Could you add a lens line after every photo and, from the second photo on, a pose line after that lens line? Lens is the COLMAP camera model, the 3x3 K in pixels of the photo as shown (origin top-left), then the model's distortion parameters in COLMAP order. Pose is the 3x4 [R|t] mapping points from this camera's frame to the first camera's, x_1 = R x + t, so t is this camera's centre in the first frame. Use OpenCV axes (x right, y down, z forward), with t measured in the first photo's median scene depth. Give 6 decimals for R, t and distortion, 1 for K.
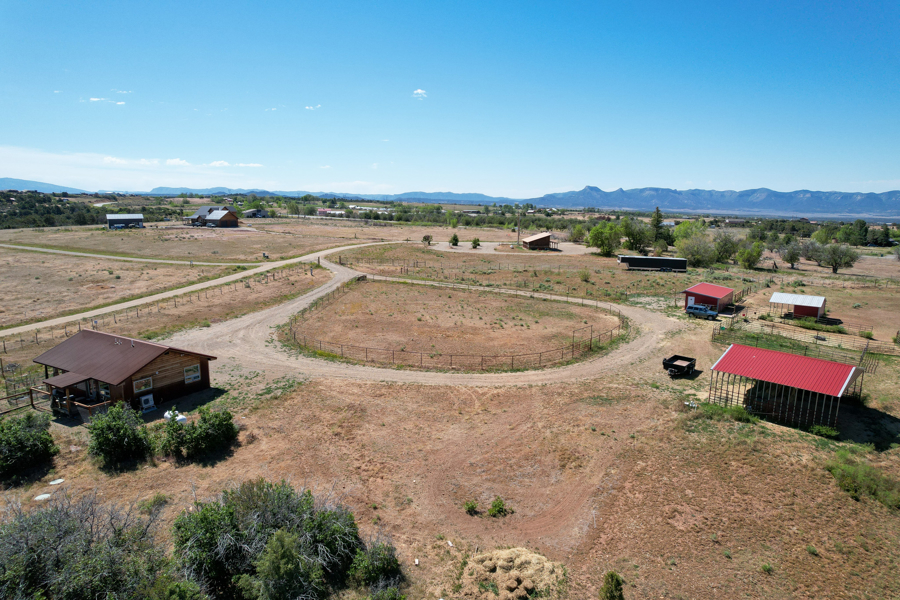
lens RADIAL K [[583.1, 0, 457.1], [0, 583.1, 299.6], [0, 0, 1]] dist [-0.059373, 0.049479]
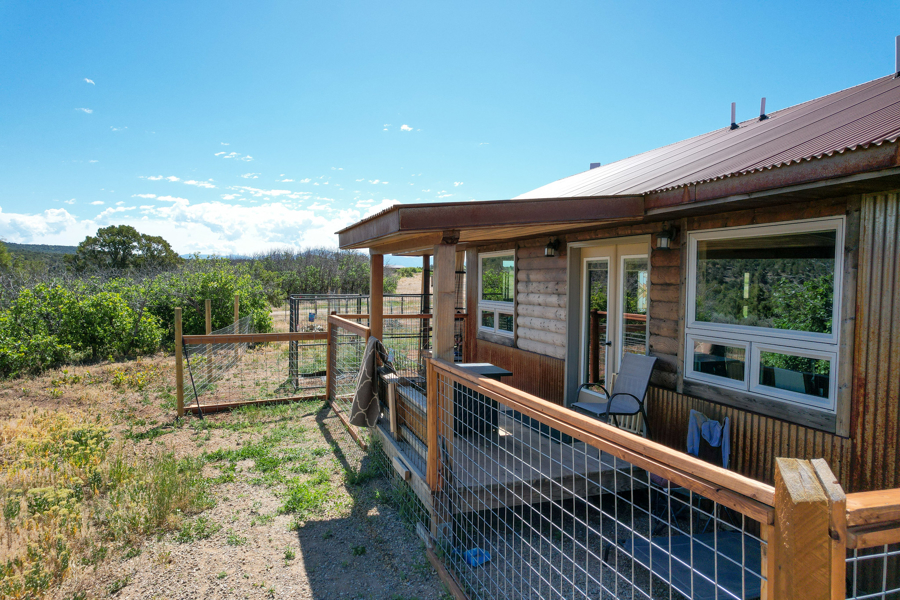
lens RADIAL K [[583.1, 0, 434.5], [0, 583.1, 283.0], [0, 0, 1]] dist [-0.059373, 0.049479]
pose [[0.740641, 0.008871, -0.671843, -0.560290], [-0.126028, 0.984000, -0.125941, 0.160017], [0.659976, 0.177948, 0.729908, 0.845825]]
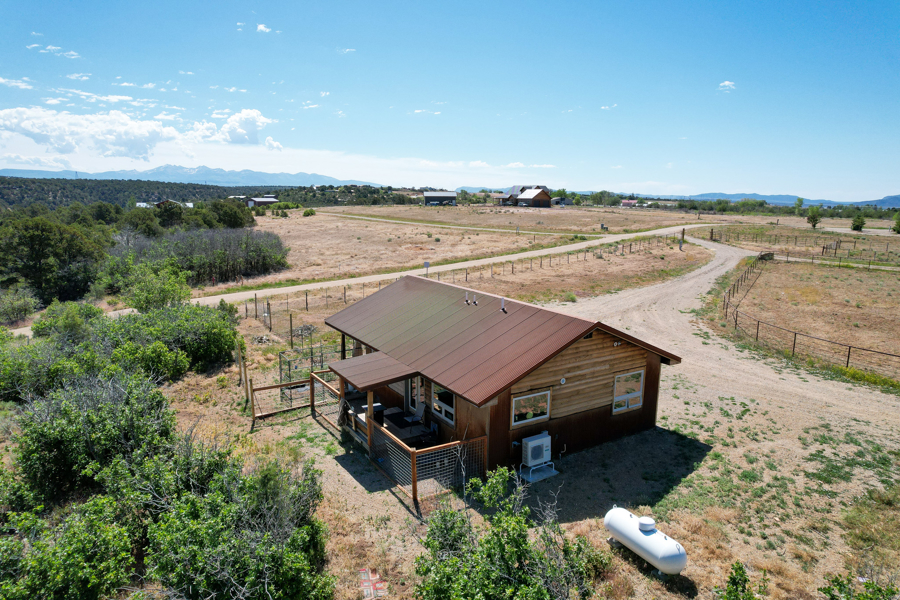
lens RADIAL K [[583.1, 0, 446.7], [0, 583.1, 295.8], [0, 0, 1]] dist [-0.059373, 0.049479]
pose [[0.879736, 0.081872, -0.468361, -0.396588], [-0.085830, 0.996226, 0.012928, 0.067819], [0.467652, 0.028827, 0.883442, 0.587459]]
